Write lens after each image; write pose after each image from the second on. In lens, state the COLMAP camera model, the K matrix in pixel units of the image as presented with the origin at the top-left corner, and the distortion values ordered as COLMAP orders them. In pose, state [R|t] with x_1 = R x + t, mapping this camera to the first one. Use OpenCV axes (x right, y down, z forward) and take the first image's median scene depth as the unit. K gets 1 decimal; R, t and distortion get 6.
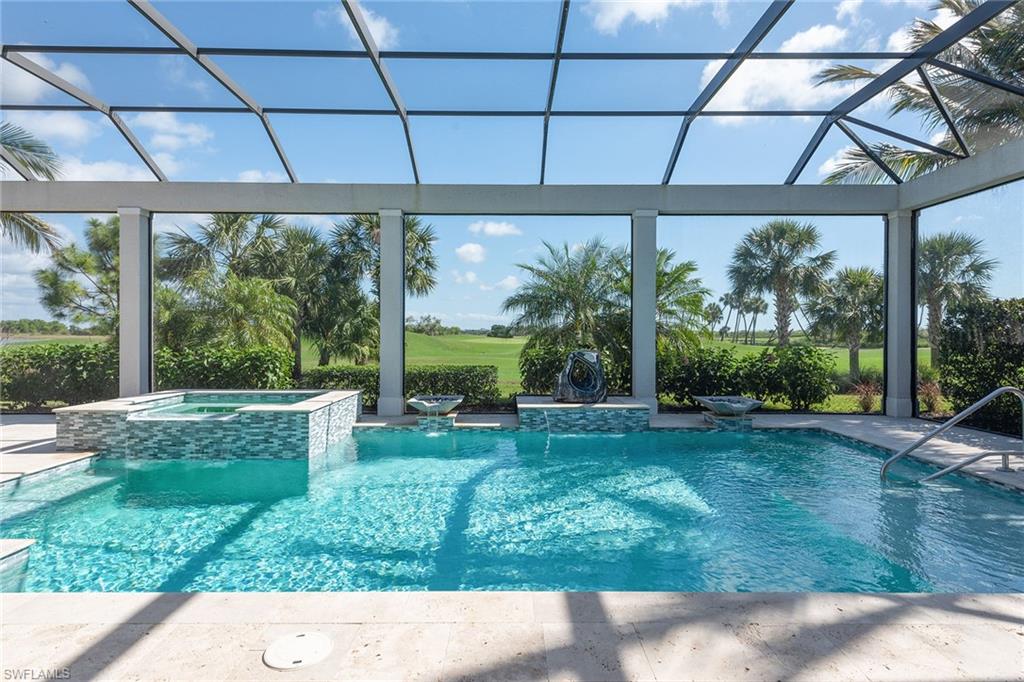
lens RADIAL K [[540.4, 0, 510.8], [0, 540.4, 338.0], [0, 0, 1]] dist [0.026058, -0.012207]
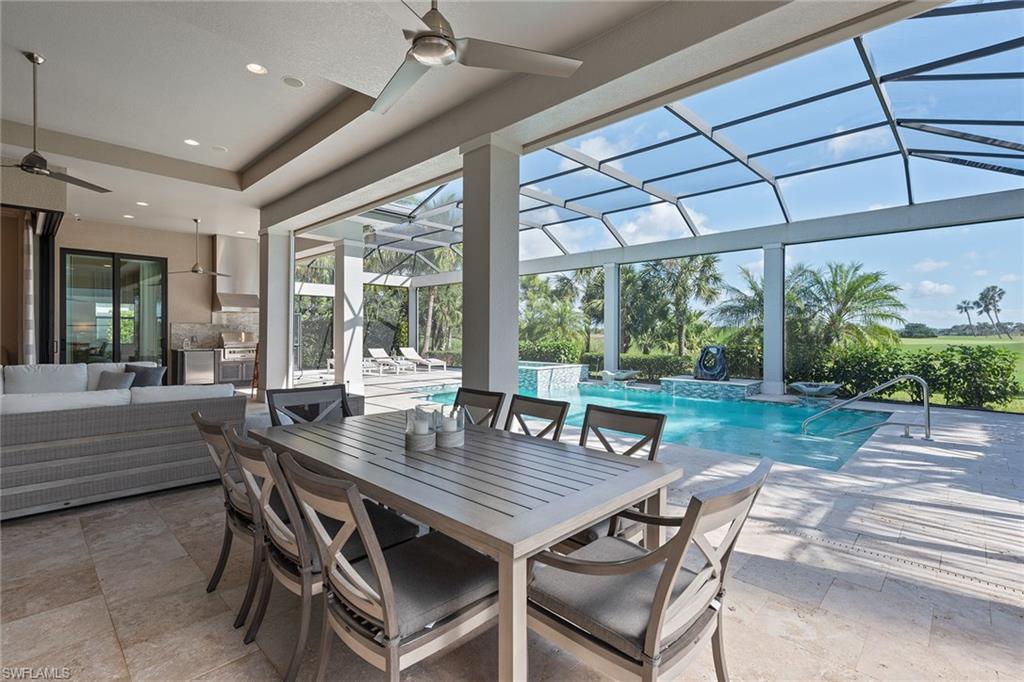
lens RADIAL K [[469.7, 0, 507.9], [0, 469.7, 335.1], [0, 0, 1]] dist [0.010310, -0.000927]
pose [[0.712232, 0.001801, -0.701942, 0.687288], [-0.004774, 0.999986, -0.002278, -0.000087], [0.701928, 0.004974, 0.712231, -0.346316]]
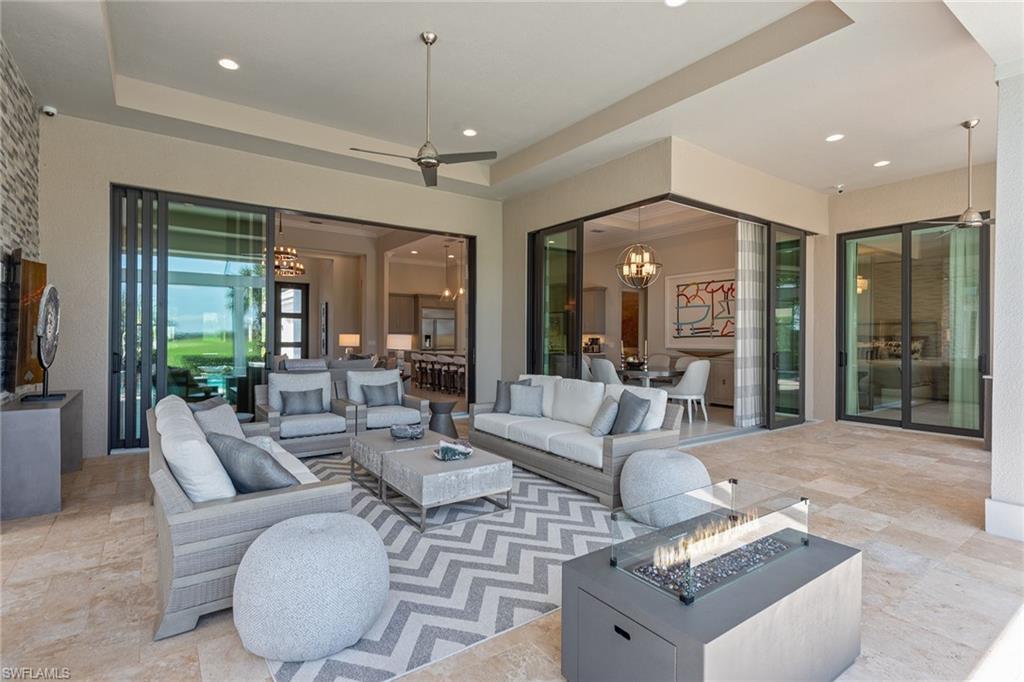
lens RADIAL K [[493.8, 0, 512.0], [0, 493.8, 341.0], [0, 0, 1]] dist [0.008958, -0.001120]
pose [[-0.817293, -0.004891, -0.576201, 0.090081], [-0.011640, 0.999900, 0.008023, -0.008839], [0.576104, 0.013264, -0.817269, 0.174719]]
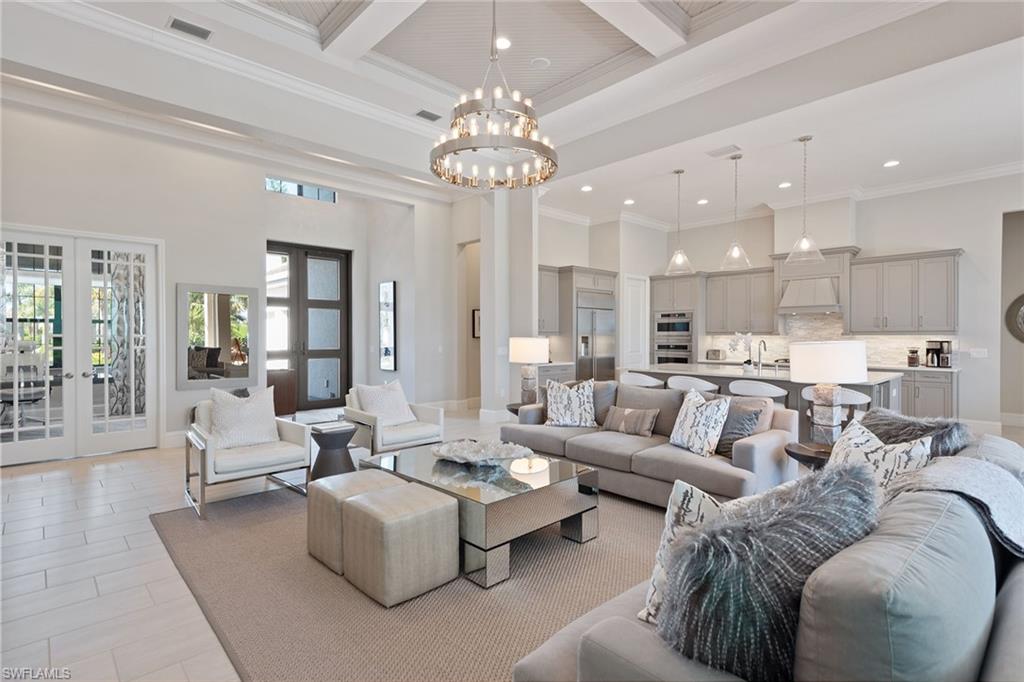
lens RADIAL K [[493.8, 0, 512.0], [0, 493.8, 341.0], [0, 0, 1]] dist [0.008958, -0.001120]
pose [[-0.729017, 0.004444, -0.684481, 0.139611], [-0.005210, 0.999914, 0.012041, -0.015186], [0.684475, 0.012344, -0.728931, -0.845724]]
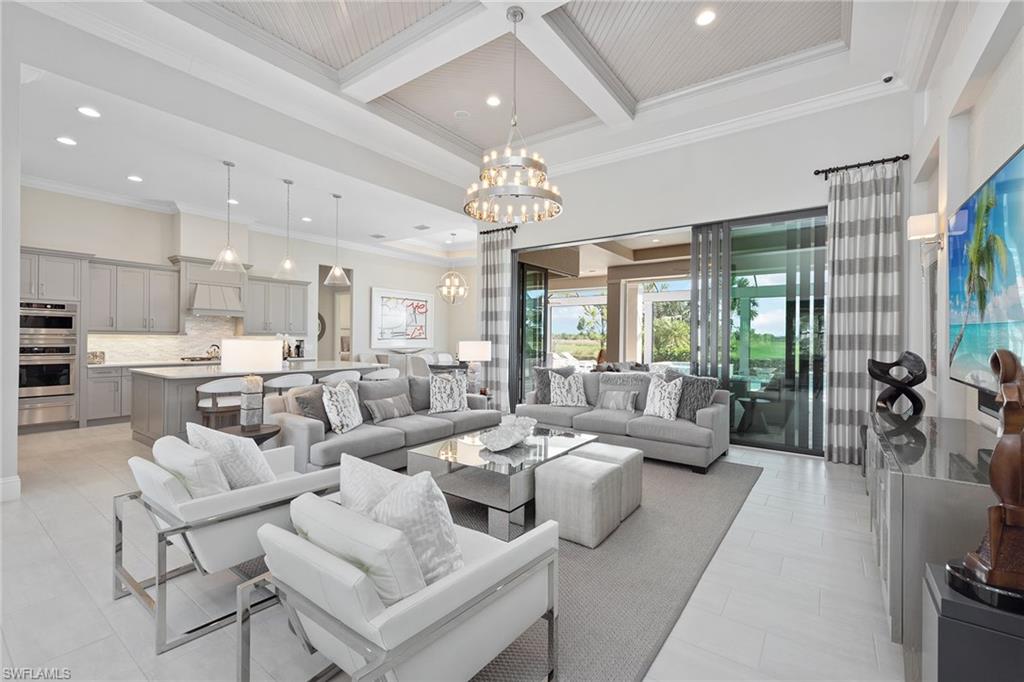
lens RADIAL K [[436.5, 0, 510.4], [0, 436.5, 338.0], [0, 0, 1]] dist [0.009518, -0.000539]
pose [[0.804568, 0.004382, -0.593844, 0.147899], [-0.010717, 0.999917, -0.007142, -0.012097], [0.593764, 0.012110, 0.804548, -1.592228]]
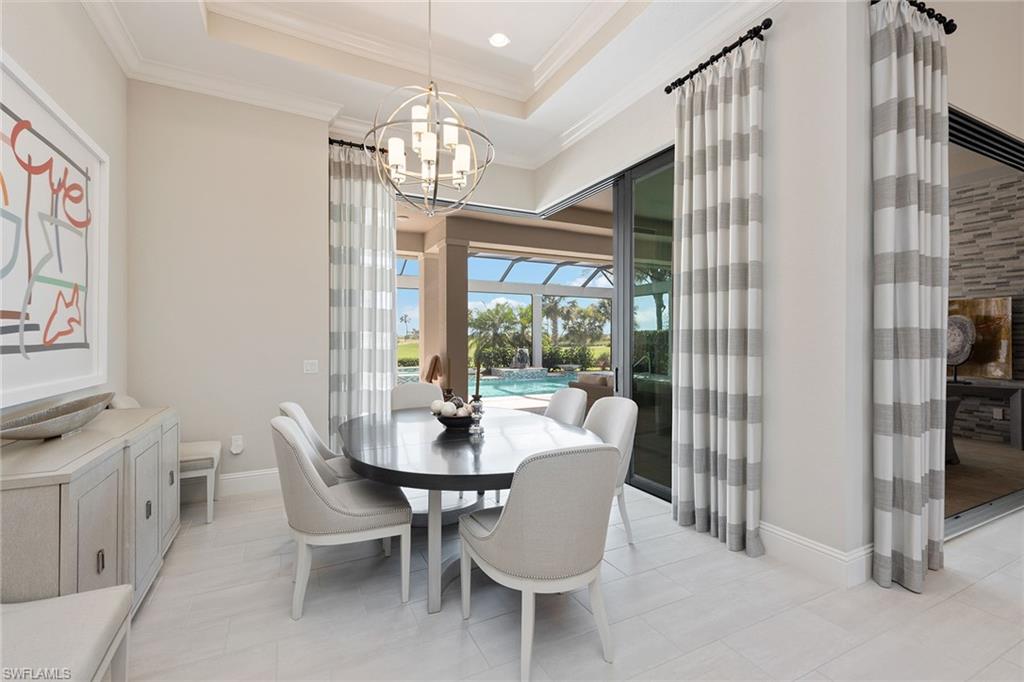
lens RADIAL K [[445.4, 0, 507.2], [0, 445.4, 340.2], [0, 0, 1]] dist [0.003222, -0.000675]
pose [[0.899667, -0.005431, 0.436543, -0.916593], [0.005722, 0.999983, 0.000648, -0.020703], [-0.436539, 0.001915, 0.899683, -0.954137]]
